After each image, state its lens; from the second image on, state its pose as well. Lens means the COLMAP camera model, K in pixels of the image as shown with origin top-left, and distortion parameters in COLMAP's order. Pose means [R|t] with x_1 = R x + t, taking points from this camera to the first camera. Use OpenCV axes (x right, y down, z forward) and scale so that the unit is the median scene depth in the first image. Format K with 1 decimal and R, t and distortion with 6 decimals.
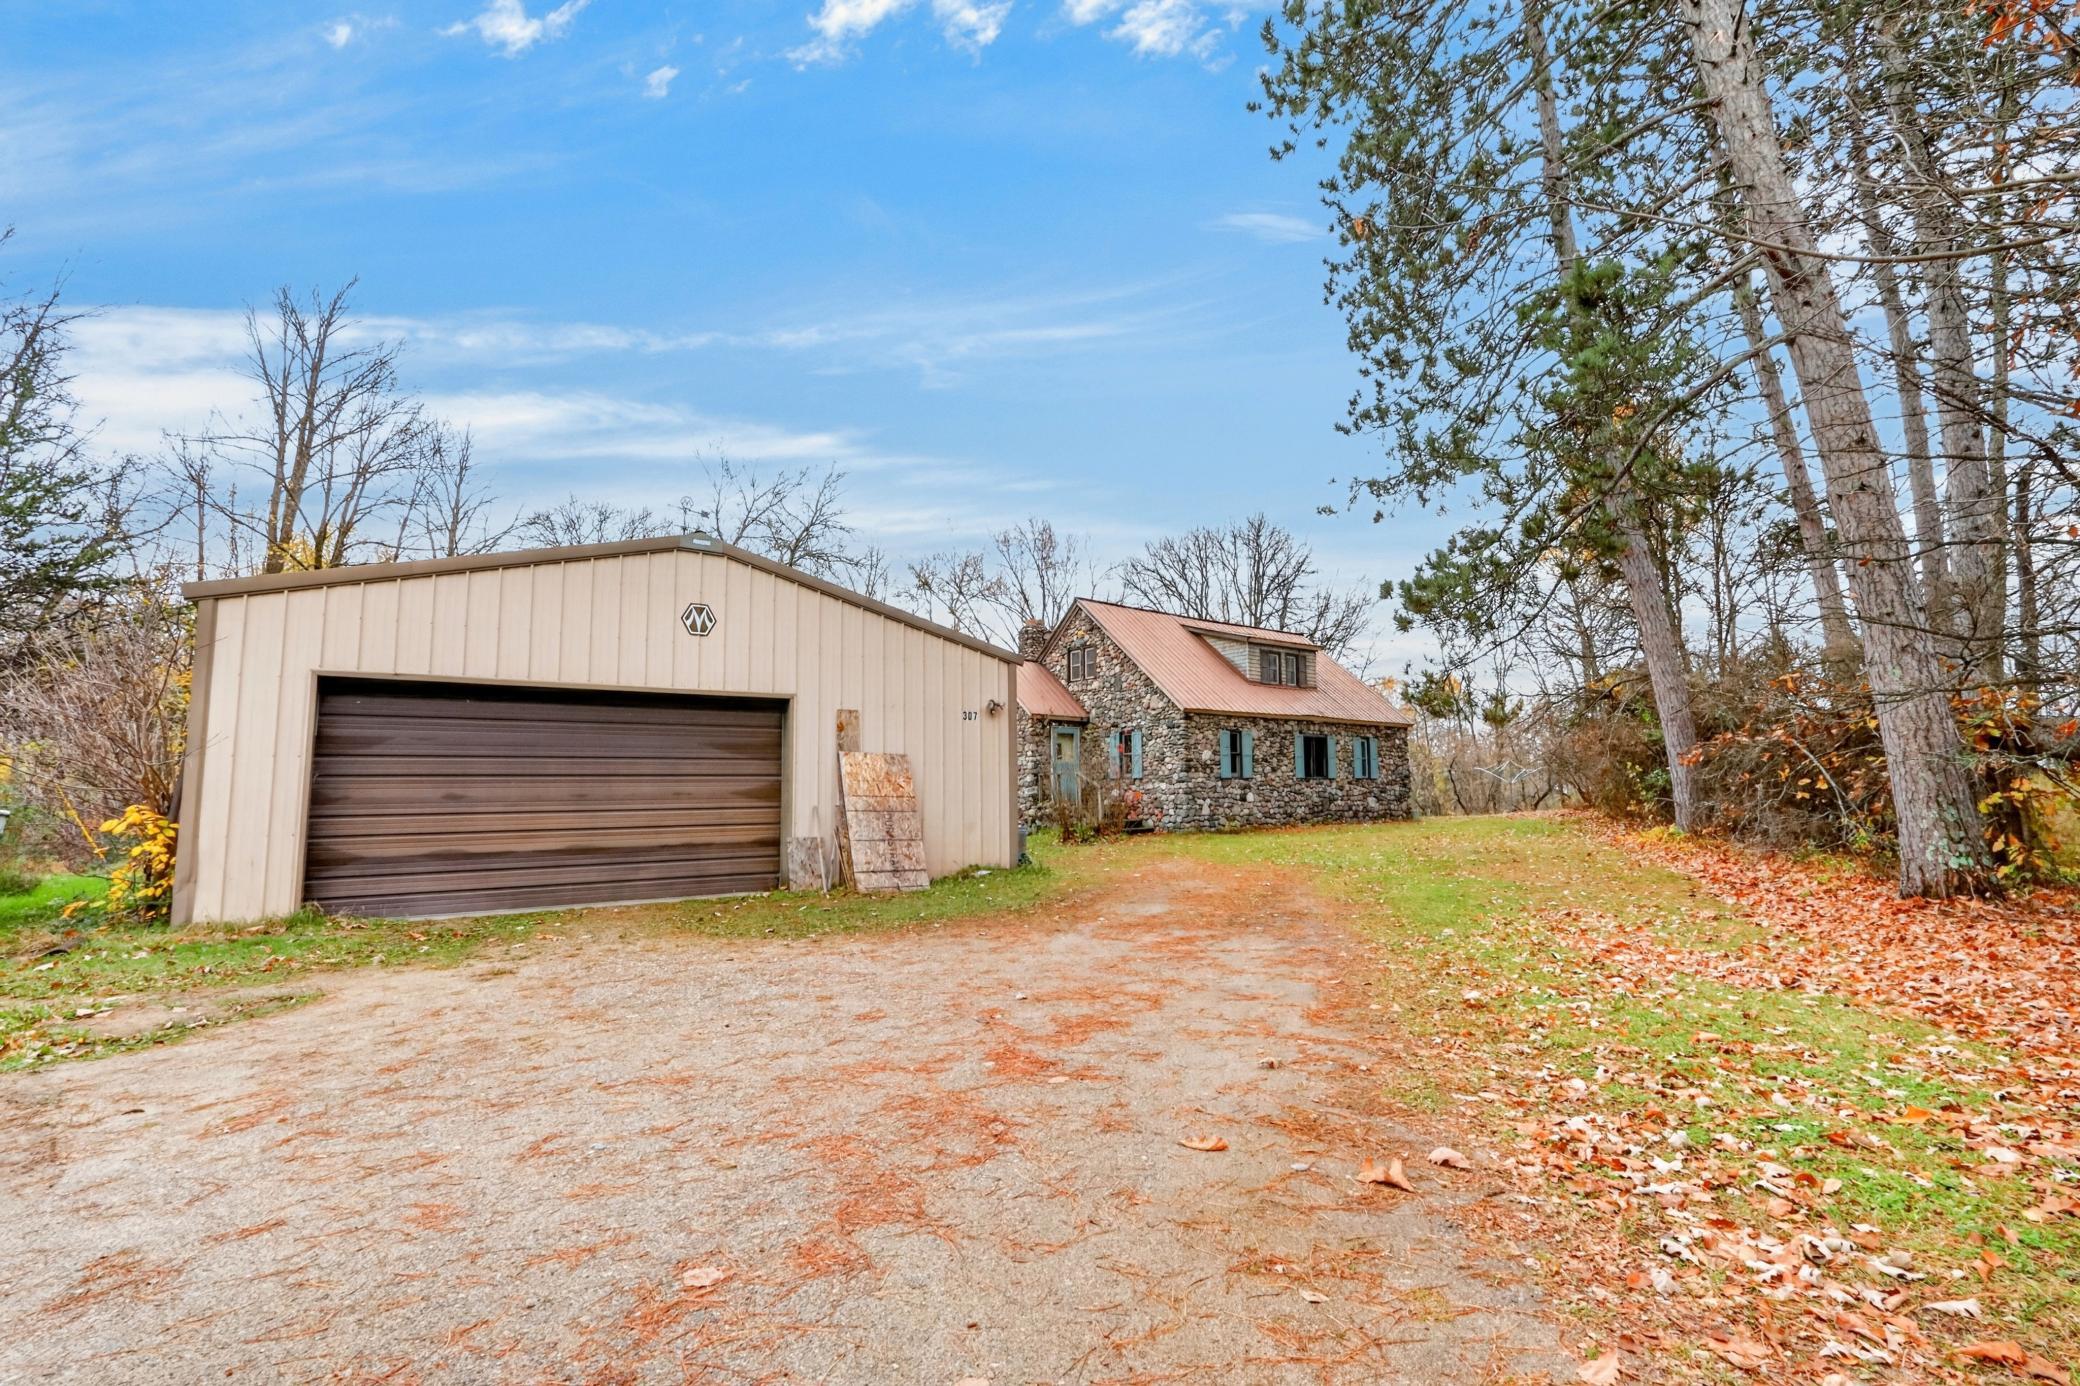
lens RADIAL K [[955.4, 0, 1040.0], [0, 955.4, 693.0], [0, 0, 1]] dist [0.001746, 0.000076]
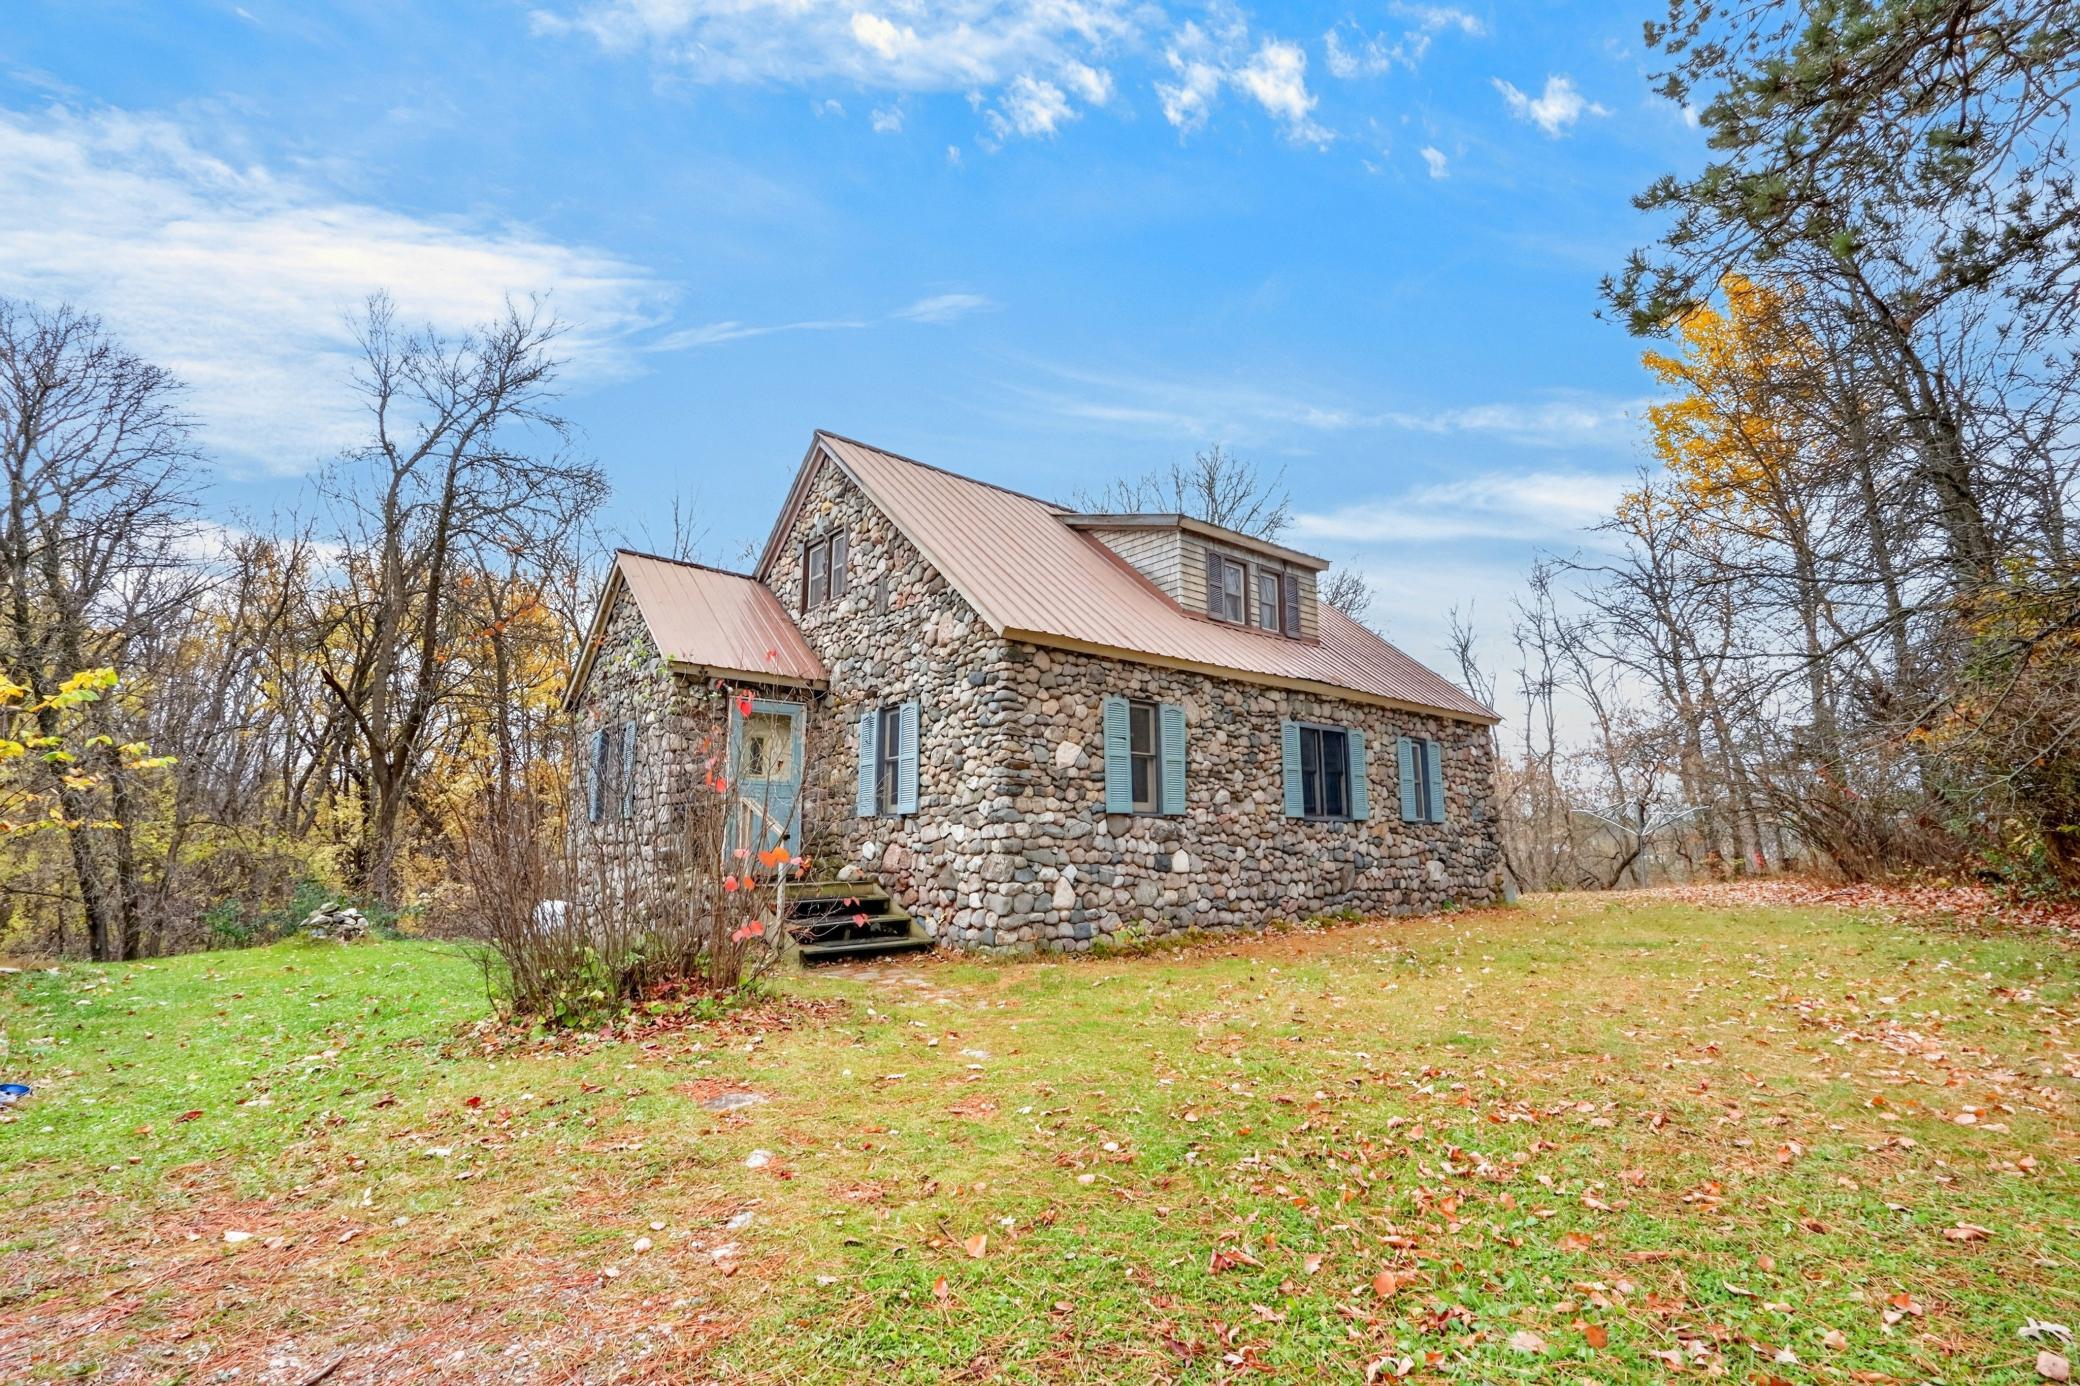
lens RADIAL K [[955.4, 0, 1040.0], [0, 955.4, 693.0], [0, 0, 1]] dist [0.001746, 0.000076]
pose [[0.999249, 0.009094, 0.037653, 0.141574], [-0.006851, 0.998218, -0.059284, 0.060453], [-0.038125, 0.058981, 0.997531, 0.578679]]
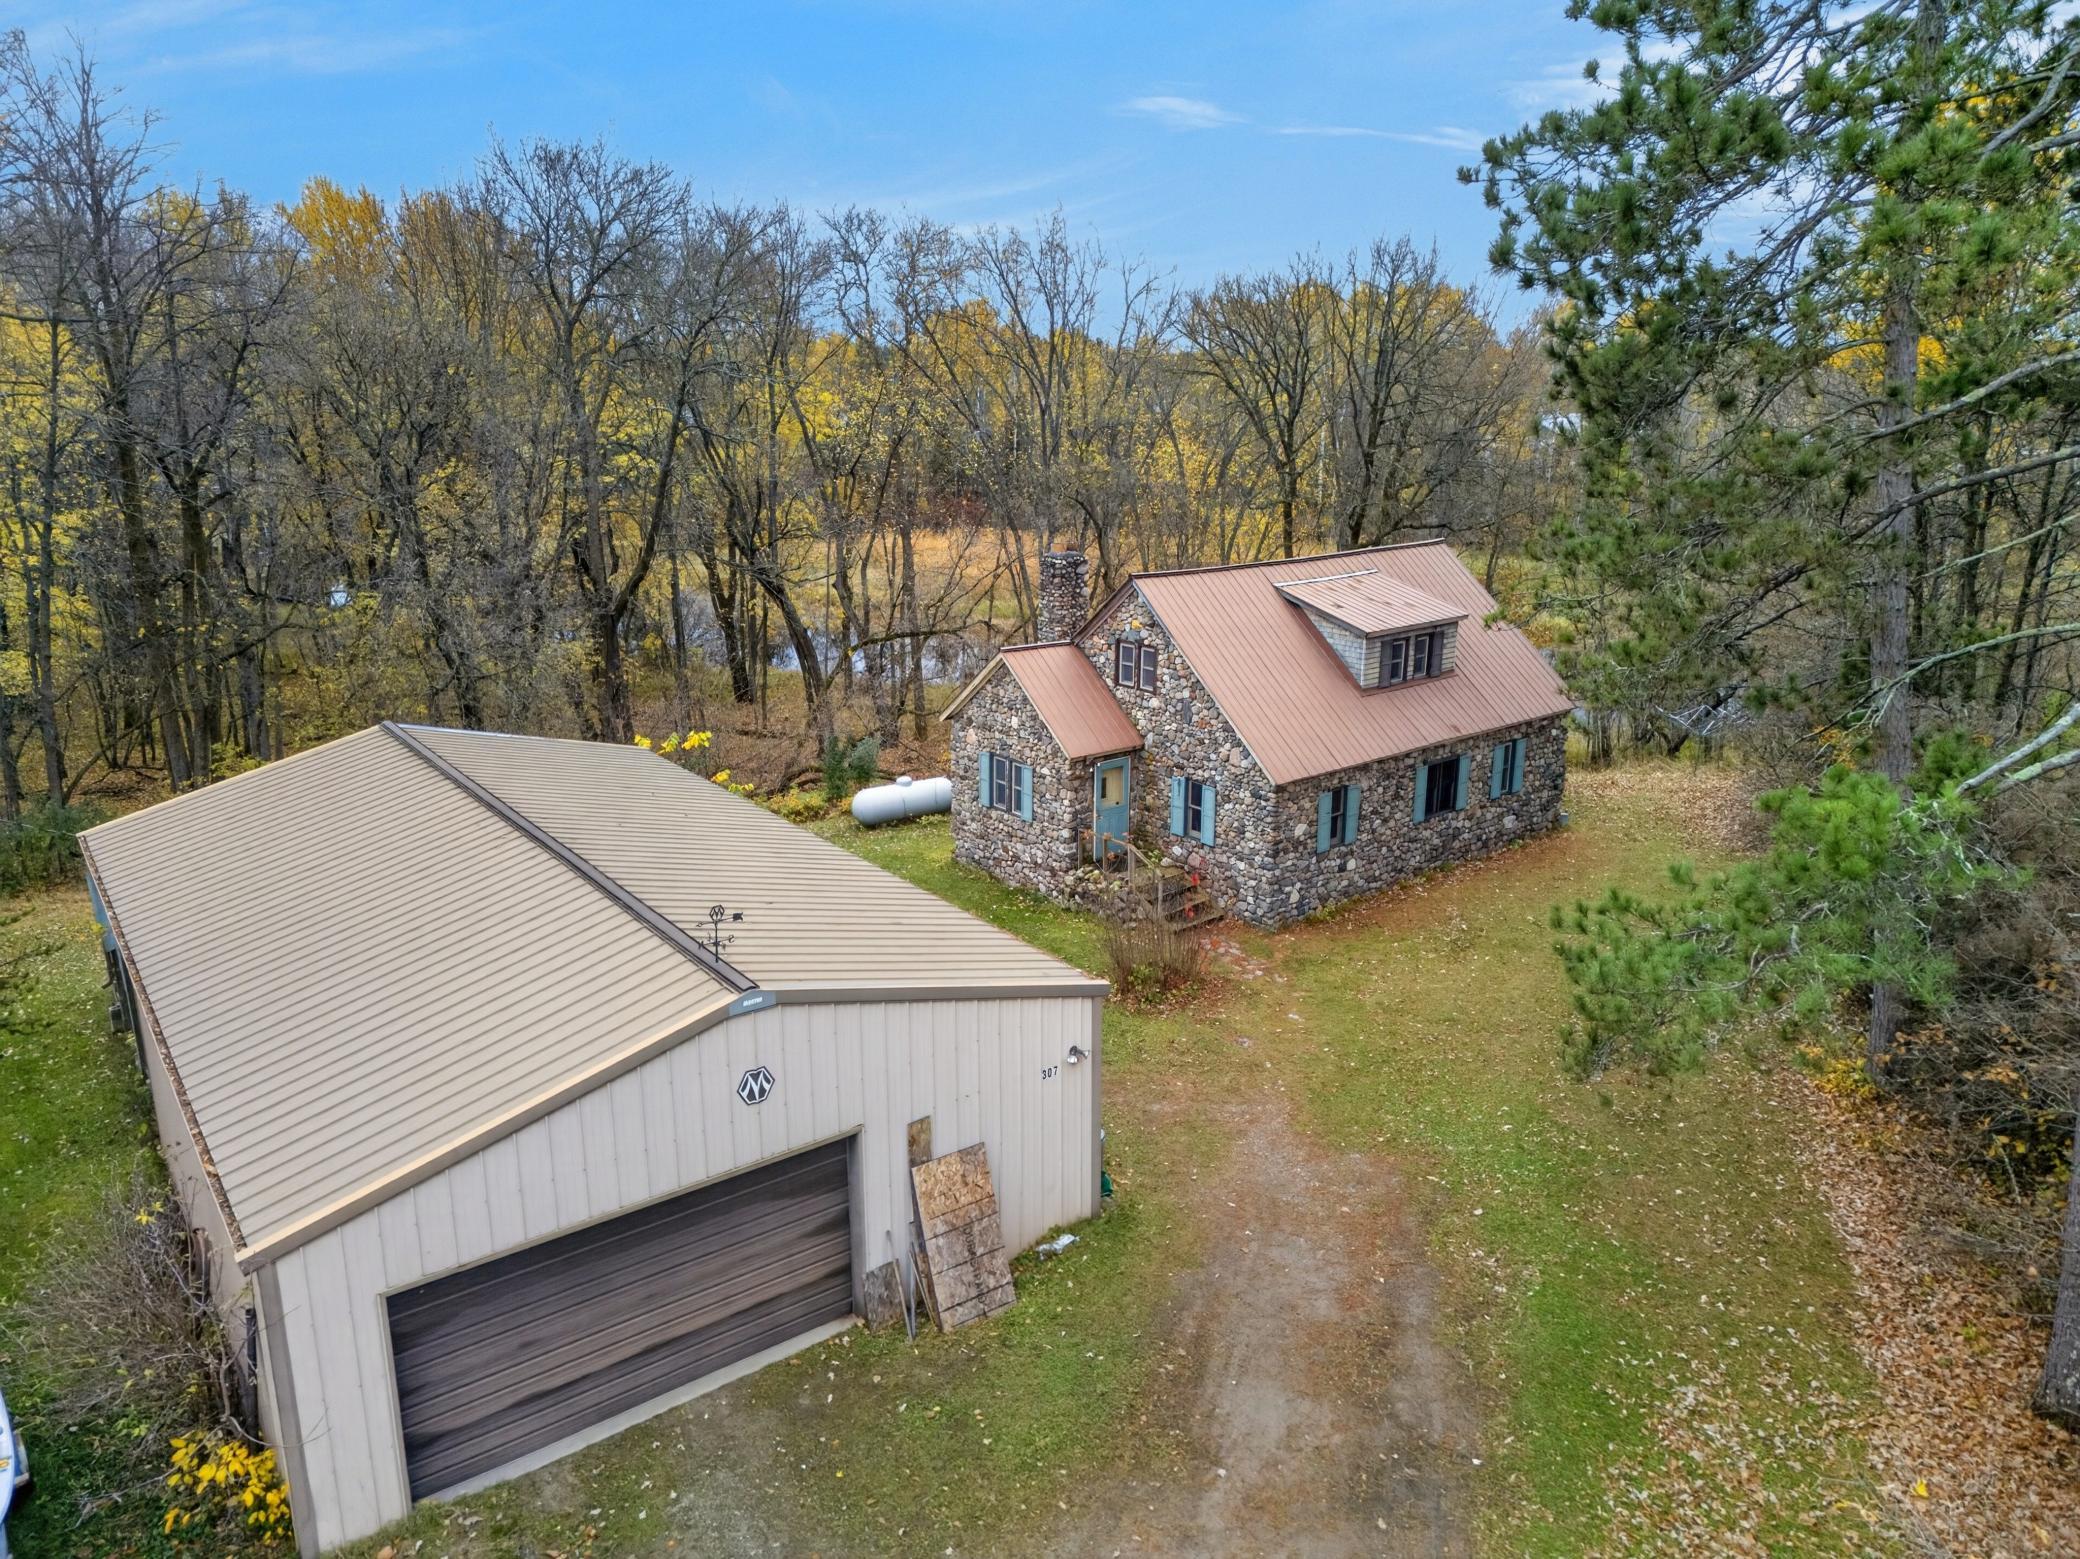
lens RADIAL K [[1427.7, 0, 1040.0], [0, 1427.7, 779.5], [0, 0, 1]] dist [0.121984, -0.141714]
pose [[0.999630, -0.000882, 0.027168, -0.064150], [-0.009243, 0.928896, 0.370224, -0.382687], [-0.025563, -0.370339, 0.928545, -0.050838]]
